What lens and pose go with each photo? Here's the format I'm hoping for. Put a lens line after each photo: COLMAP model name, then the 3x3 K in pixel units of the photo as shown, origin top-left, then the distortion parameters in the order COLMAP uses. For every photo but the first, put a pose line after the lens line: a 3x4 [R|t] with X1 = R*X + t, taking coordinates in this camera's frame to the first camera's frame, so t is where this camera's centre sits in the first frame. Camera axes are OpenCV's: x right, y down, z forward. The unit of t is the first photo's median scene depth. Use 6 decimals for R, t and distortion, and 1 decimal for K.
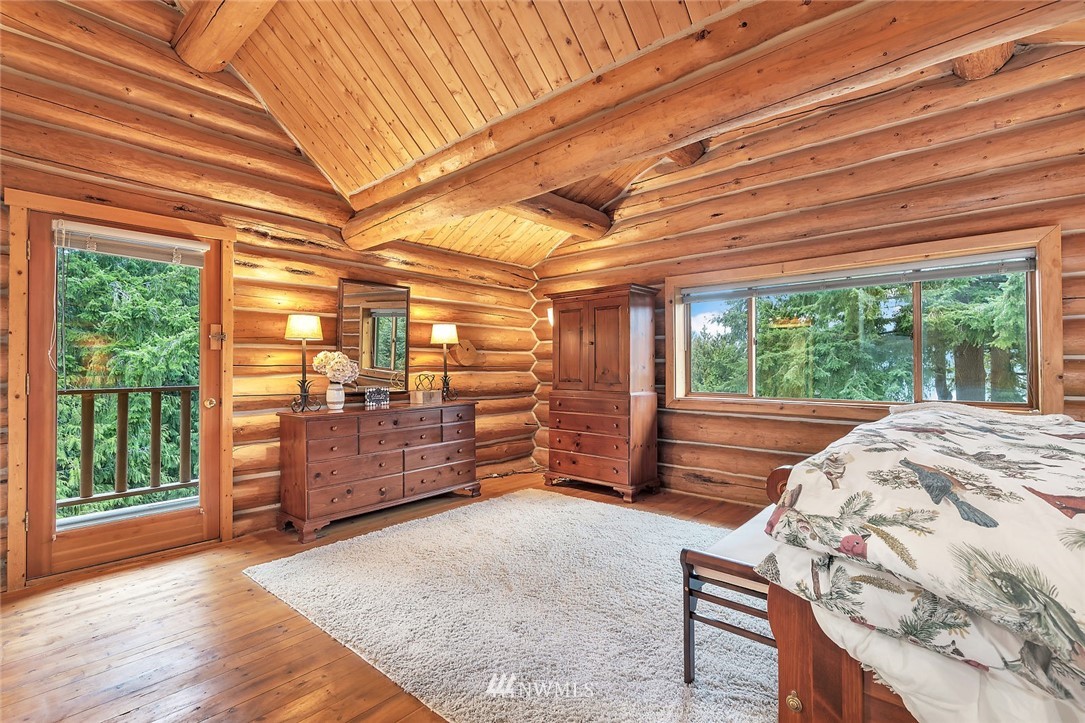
lens RADIAL K [[493.2, 0, 543.8], [0, 493.2, 361.6], [0, 0, 1]] dist [-0.000344, -0.000674]
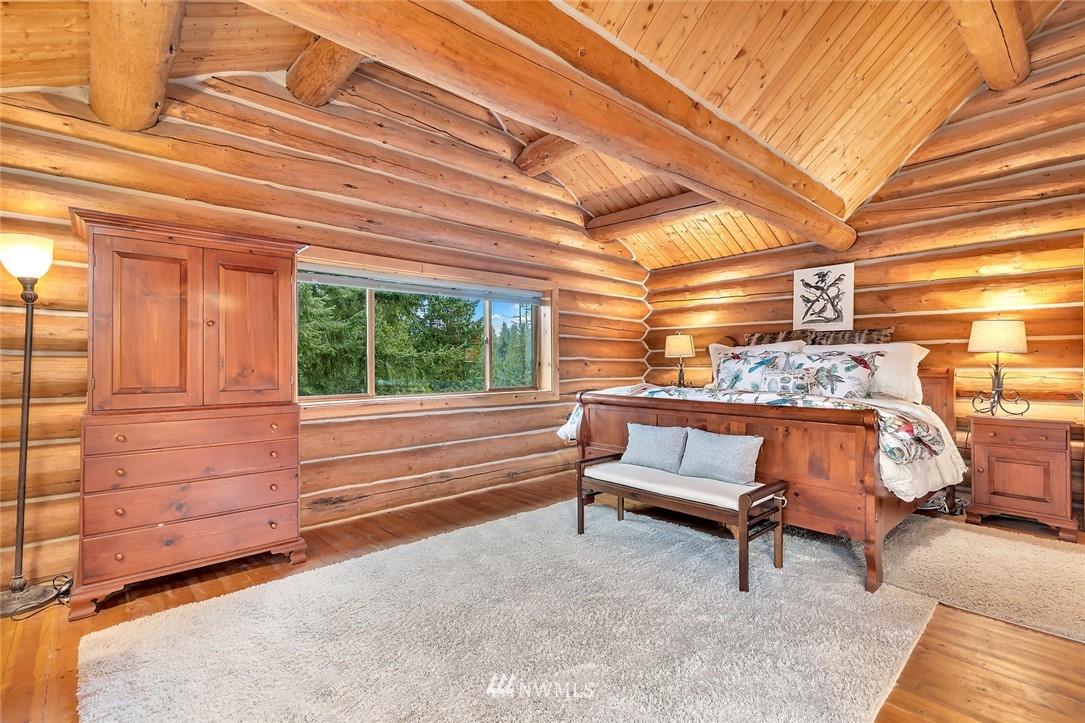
lens RADIAL K [[493.2, 0, 539.5], [0, 493.2, 360.4], [0, 0, 1]] dist [-0.000344, -0.000674]
pose [[0.116030, 0.007512, 0.993217, -0.472079], [-0.011757, 0.999912, -0.006189, 0.005914], [-0.993176, -0.010959, 0.116108, 0.592248]]
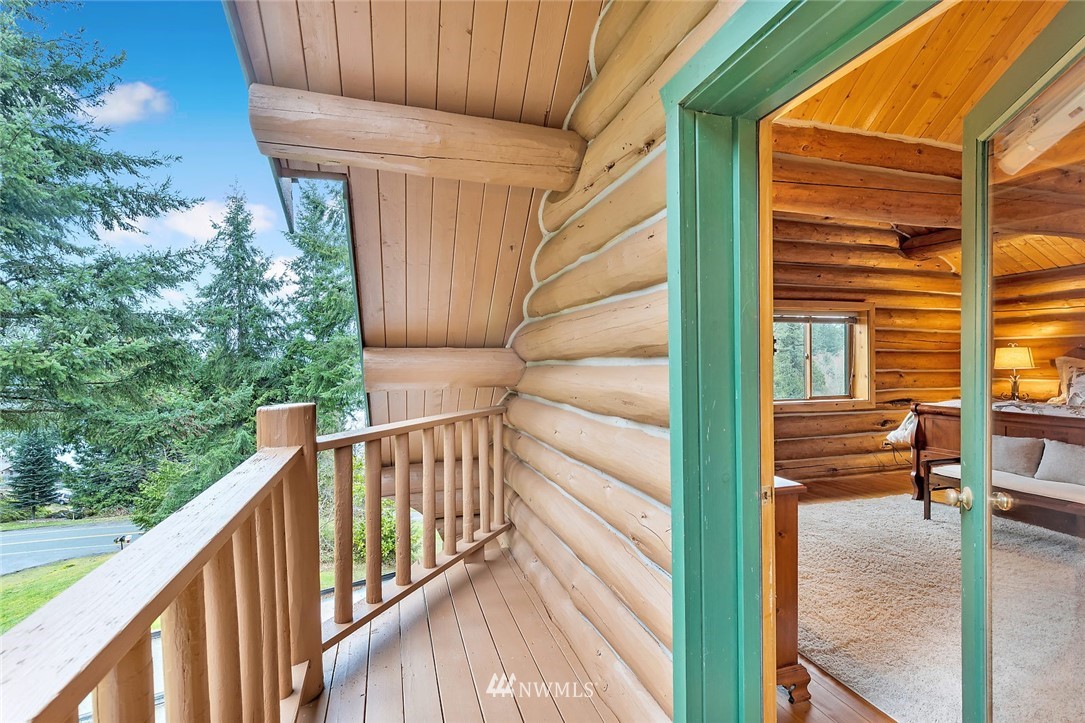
lens RADIAL K [[493.2, 0, 542.3], [0, 493.2, 367.7], [0, 0, 1]] dist [-0.000344, -0.000674]
pose [[0.526442, -0.009828, 0.850154, -0.891679], [-0.007454, 0.999841, 0.016174, -0.031055], [-0.850178, -0.014852, 0.526286, 0.749560]]
